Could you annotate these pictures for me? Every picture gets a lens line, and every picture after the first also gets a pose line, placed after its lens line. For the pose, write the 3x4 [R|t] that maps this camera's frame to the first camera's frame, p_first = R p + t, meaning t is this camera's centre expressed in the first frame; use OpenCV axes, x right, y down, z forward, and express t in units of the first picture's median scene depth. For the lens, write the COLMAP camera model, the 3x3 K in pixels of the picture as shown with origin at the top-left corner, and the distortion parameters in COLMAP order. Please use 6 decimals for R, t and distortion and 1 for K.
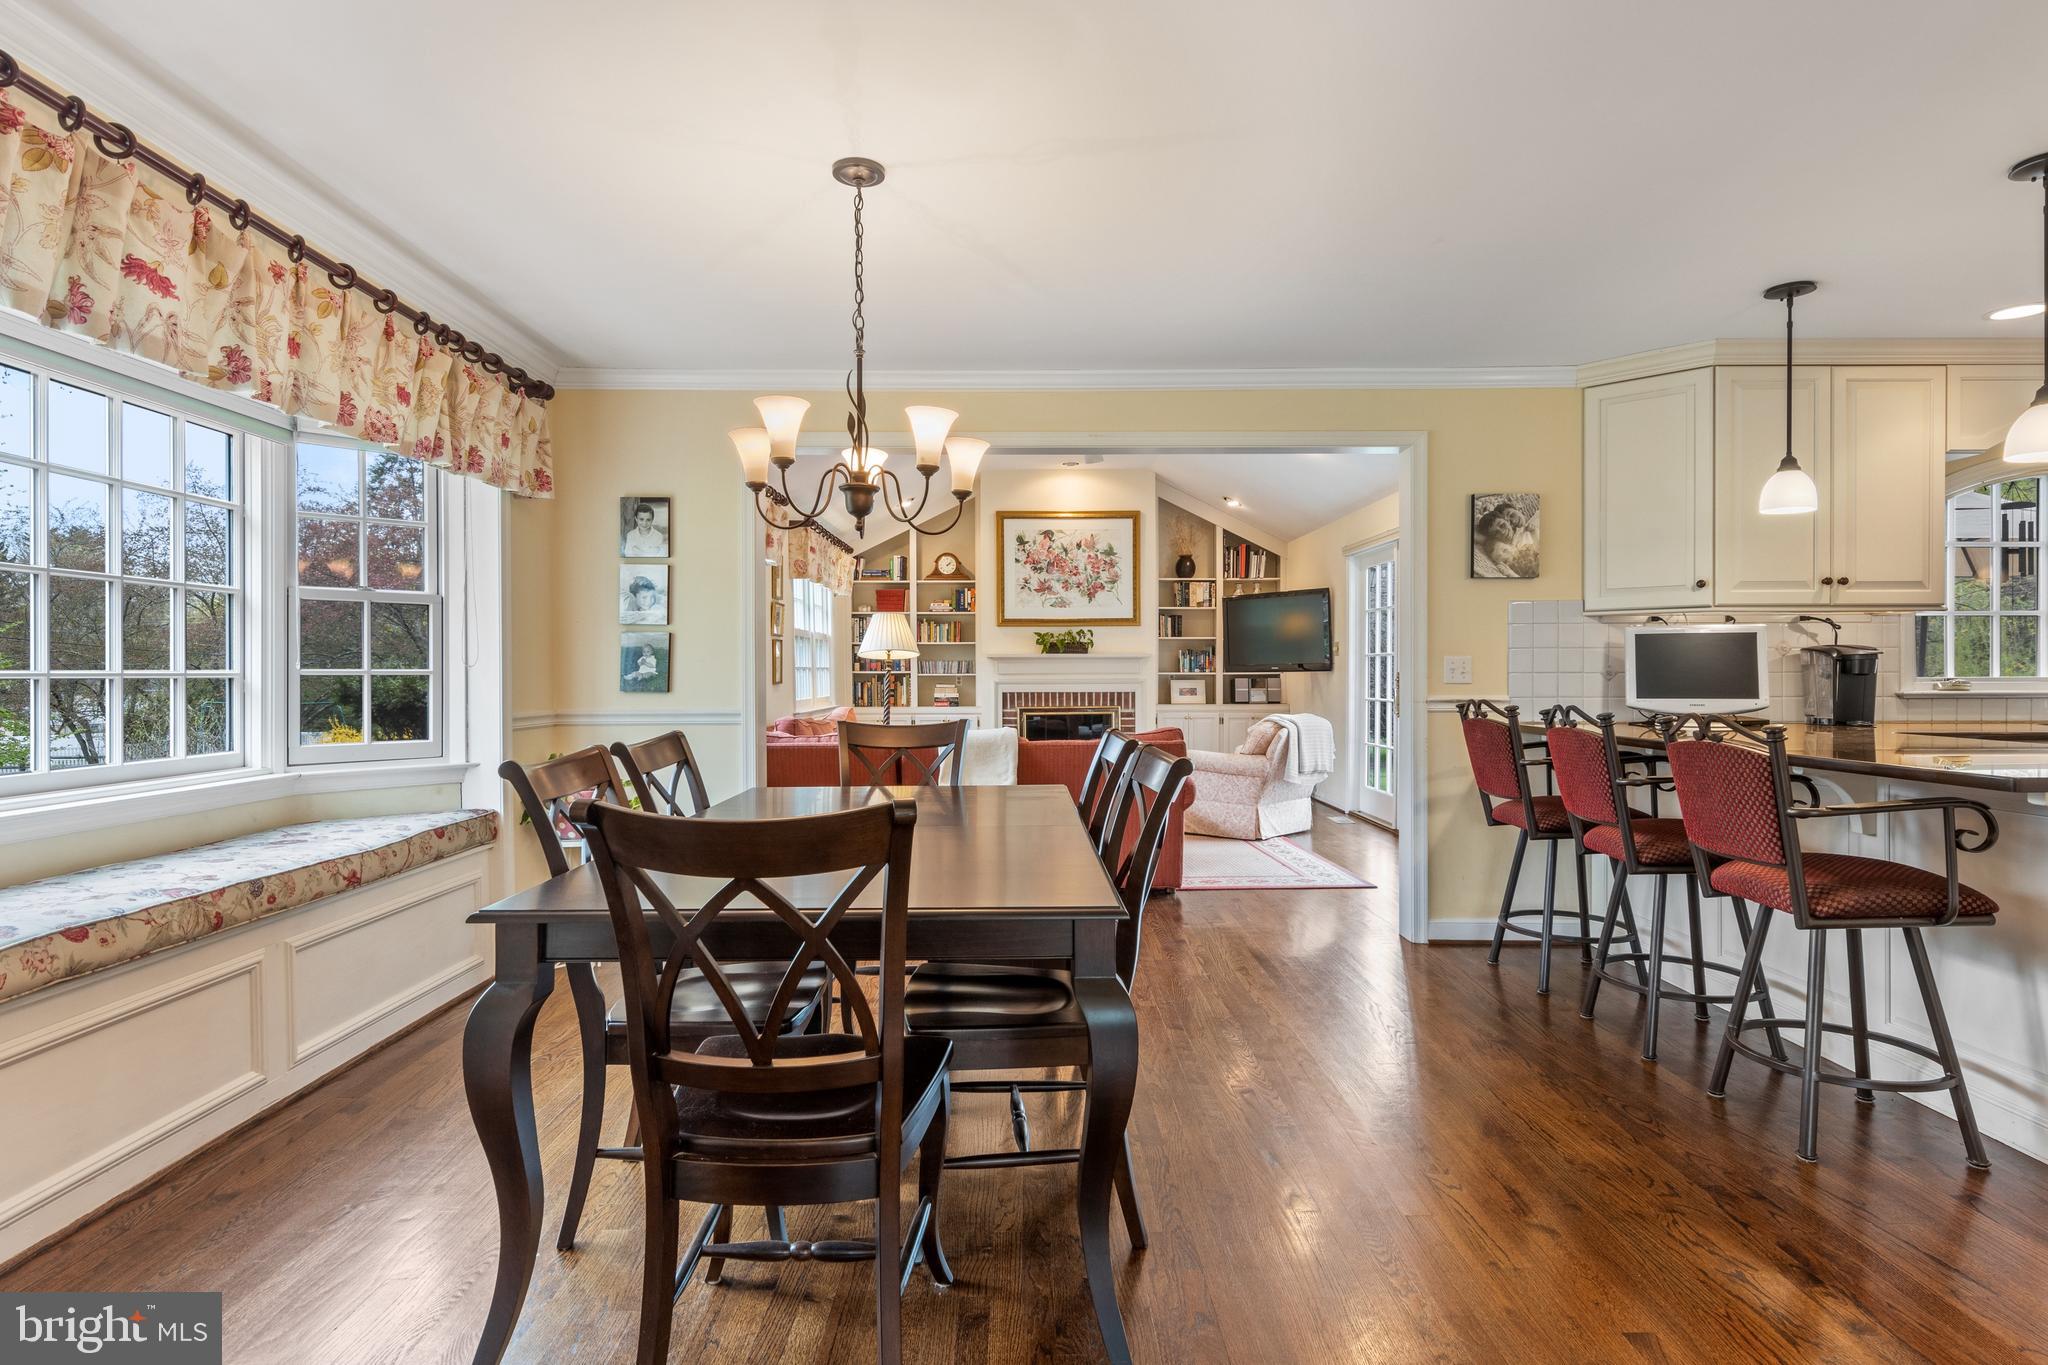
lens RADIAL K [[1046.4, 0, 1026.5], [0, 1046.4, 672.5], [0, 0, 1]] dist [0.004180, -0.000045]
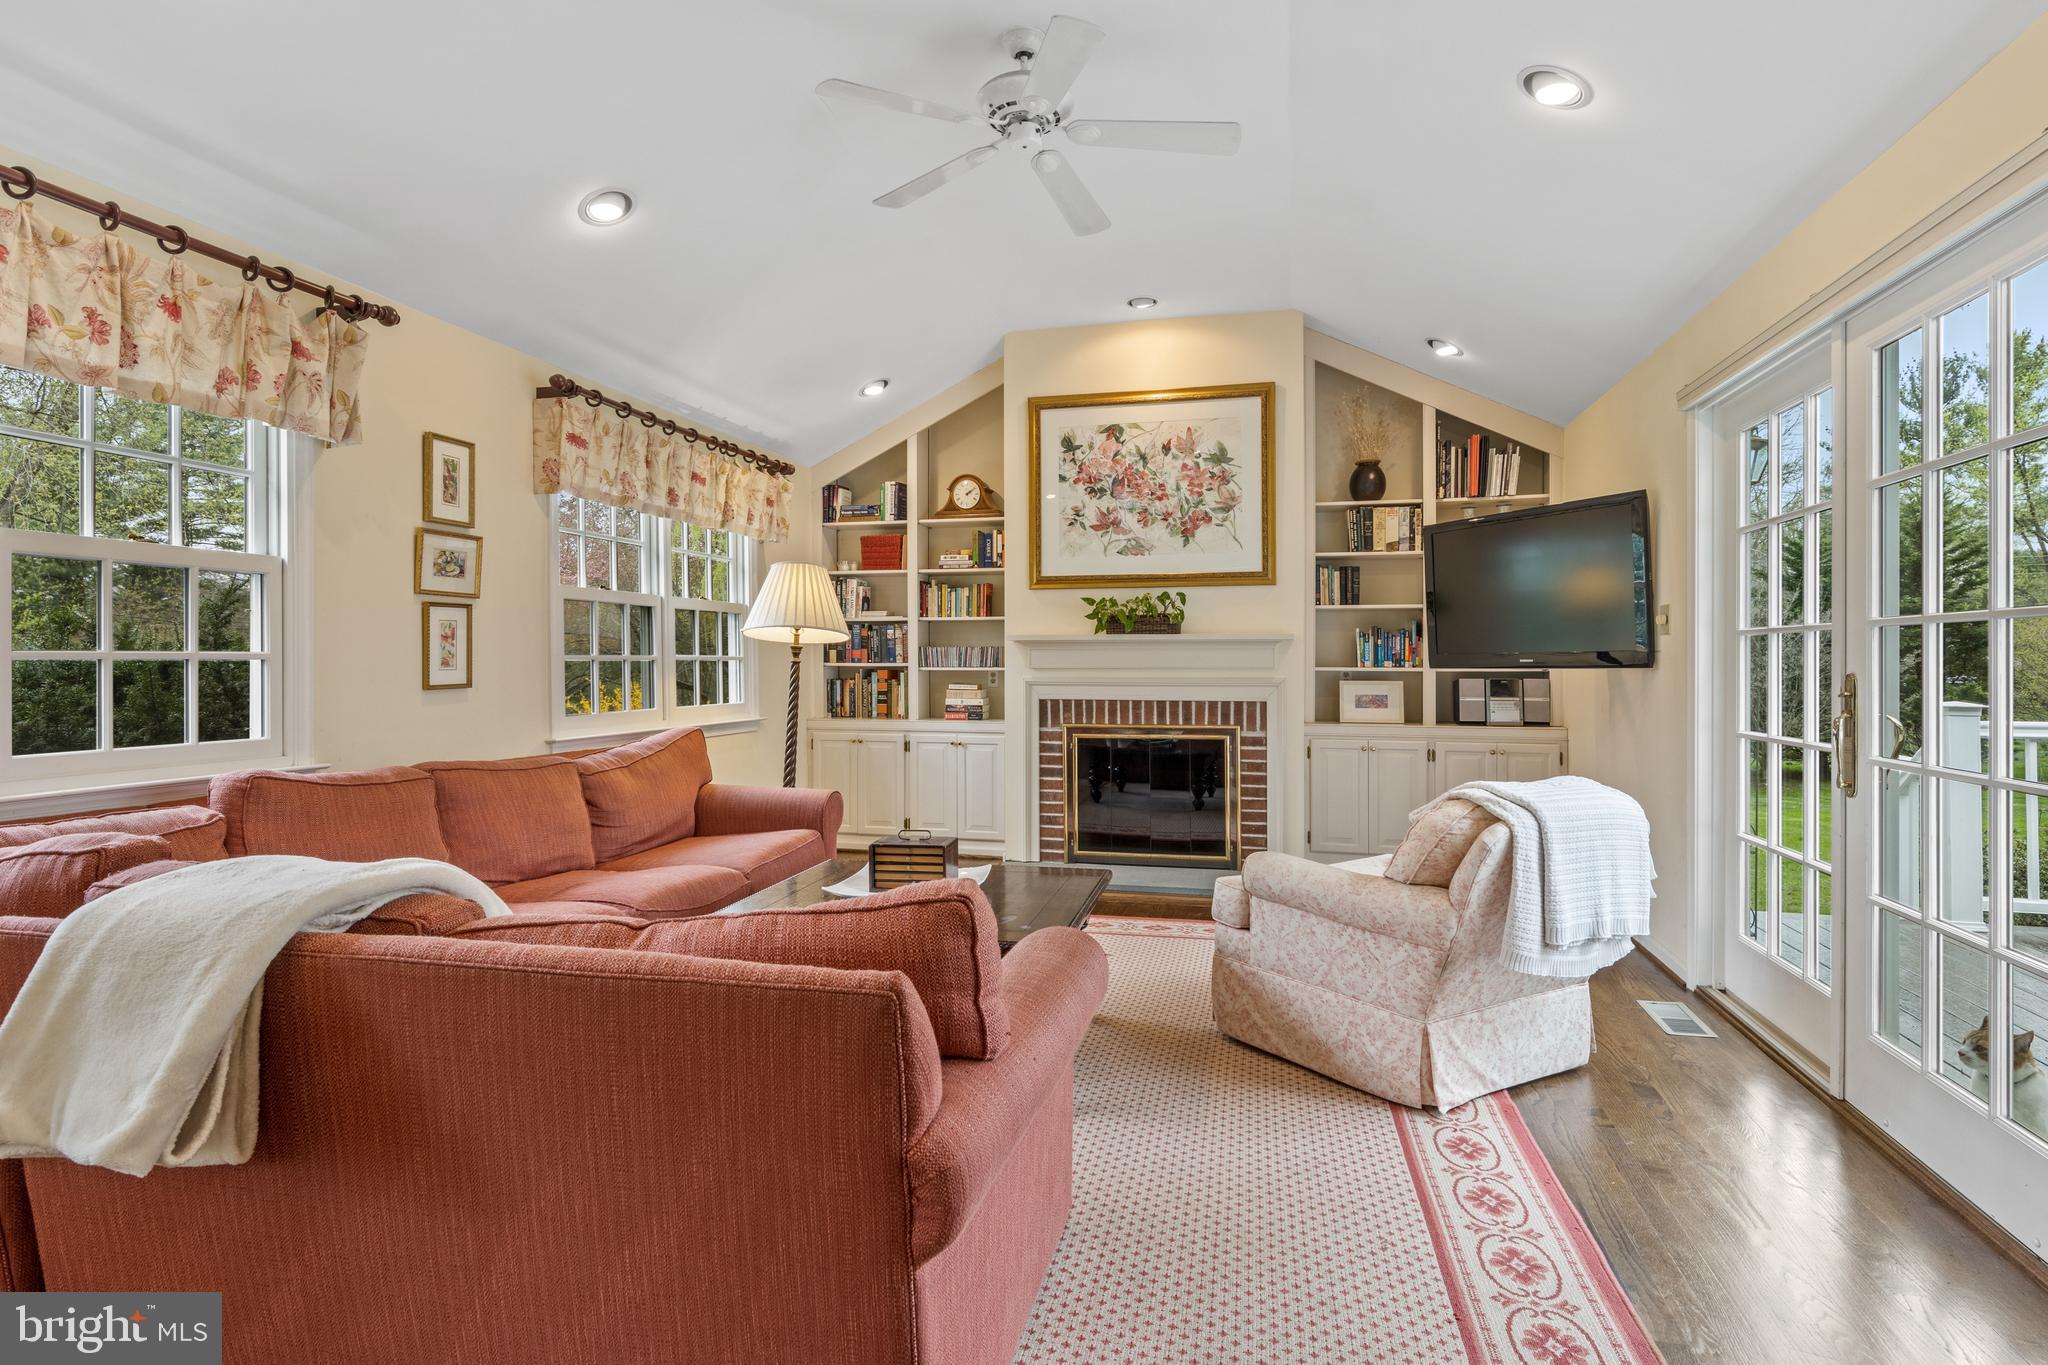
lens RADIAL K [[1053.8, 0, 1026.3], [0, 1053.8, 650.3], [0, 0, 1]] dist [0.011199, 0.000230]
pose [[0.965726, 0.001460, -0.259560, 0.175970], [-0.004341, 0.999935, -0.010526, -0.003704], [0.259528, 0.011292, 0.965670, 0.575467]]
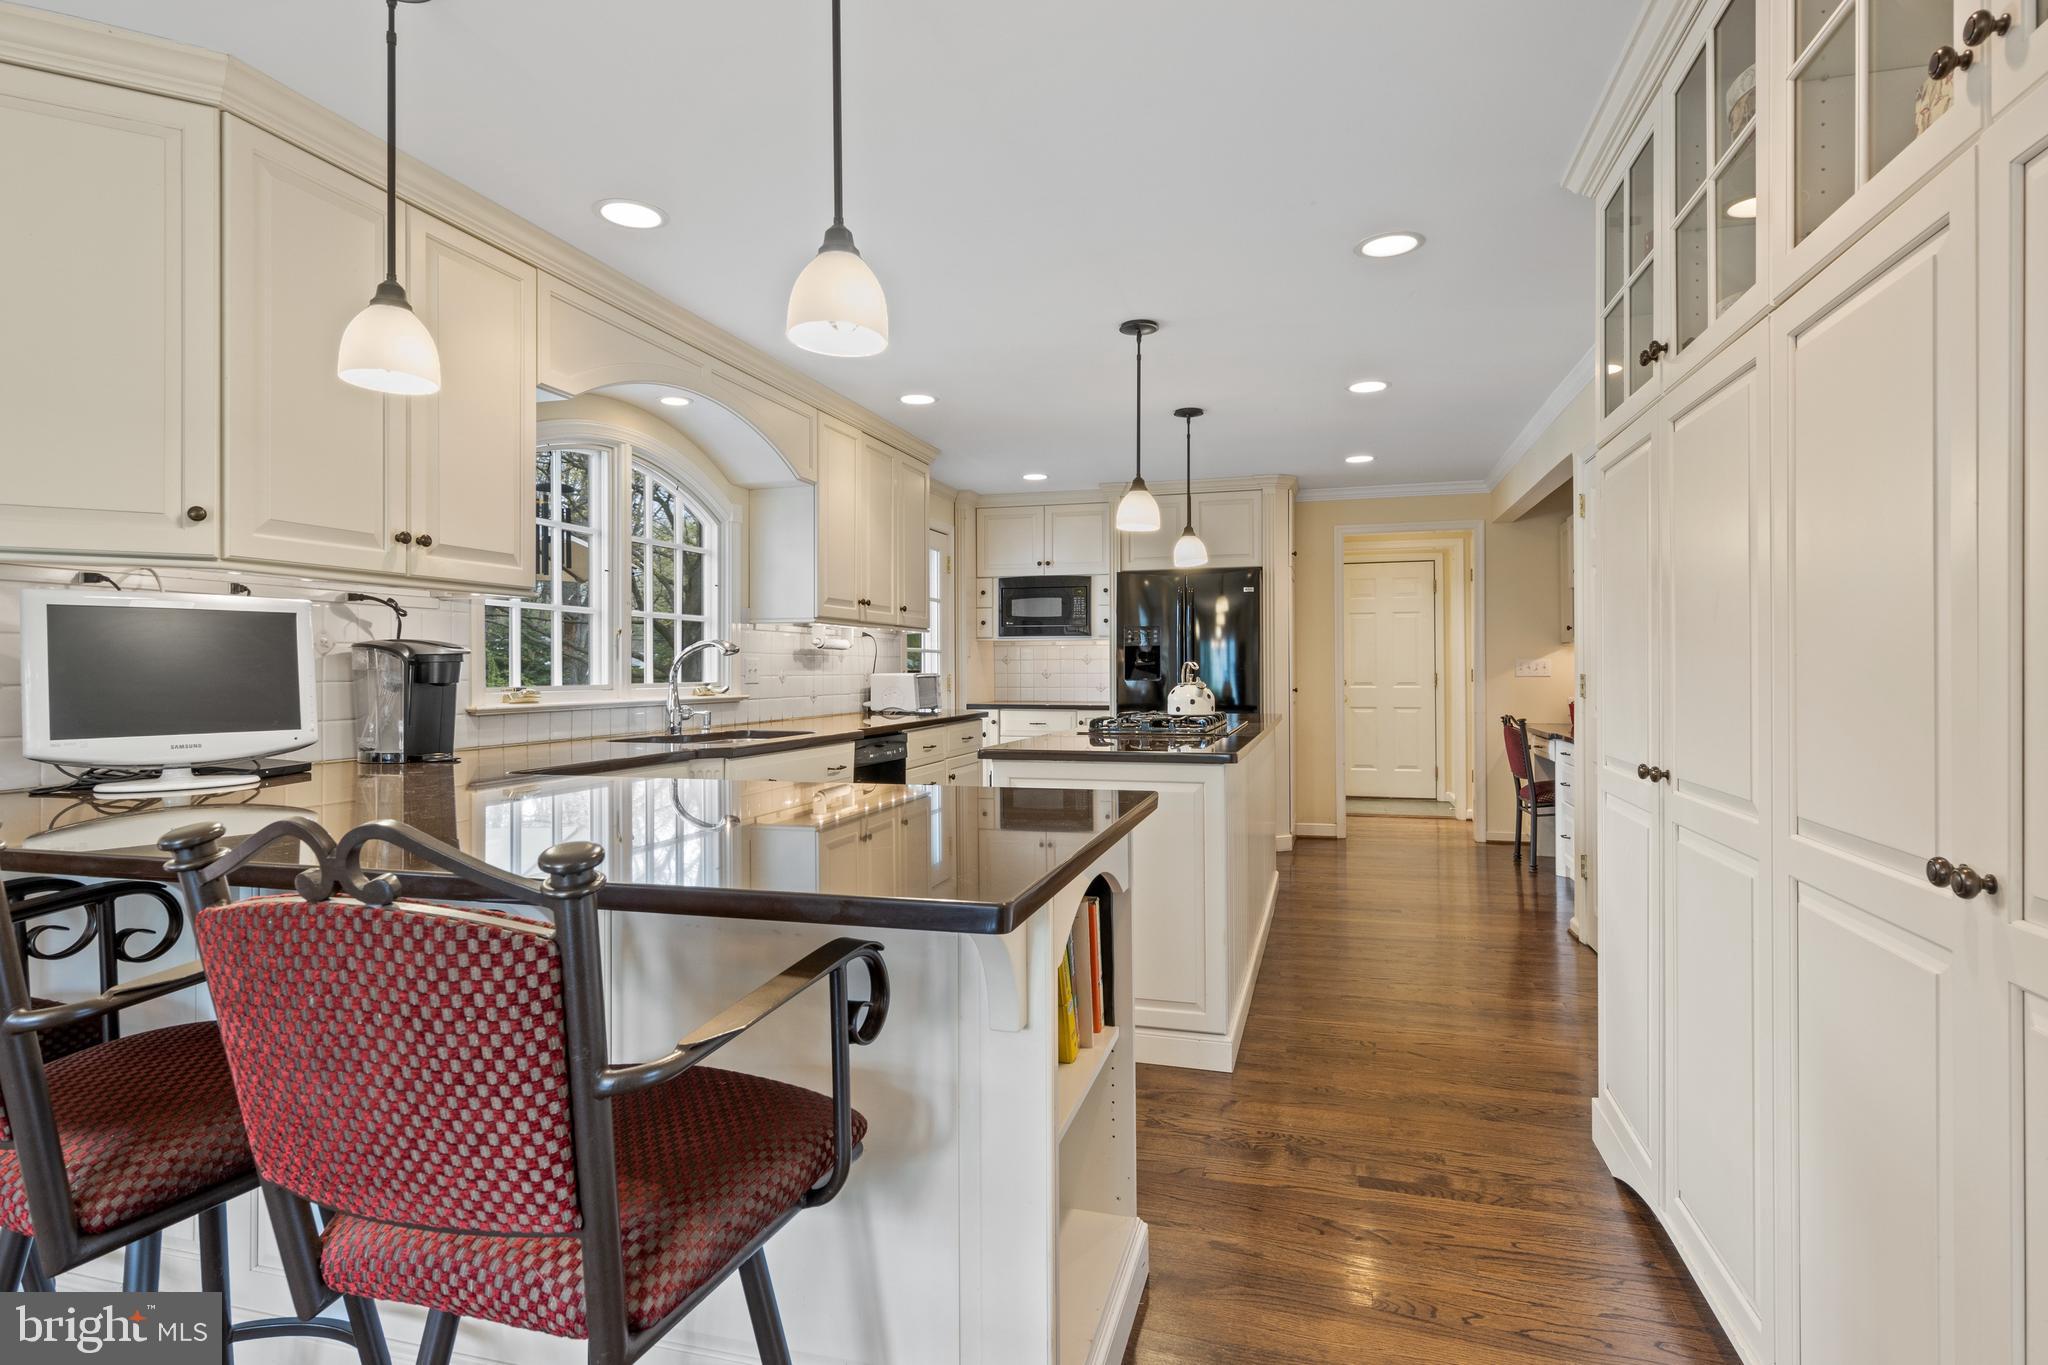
lens RADIAL K [[1058.1, 0, 1032.6], [0, 1058.1, 669.9], [0, 0, 1]] dist [0.001498, -0.000318]
pose [[0.277724, 0.003643, 0.960654, 0.142366], [0.003003, 0.999985, -0.004660, -0.001813], [-0.960656, 0.004179, 0.277709, 0.255434]]
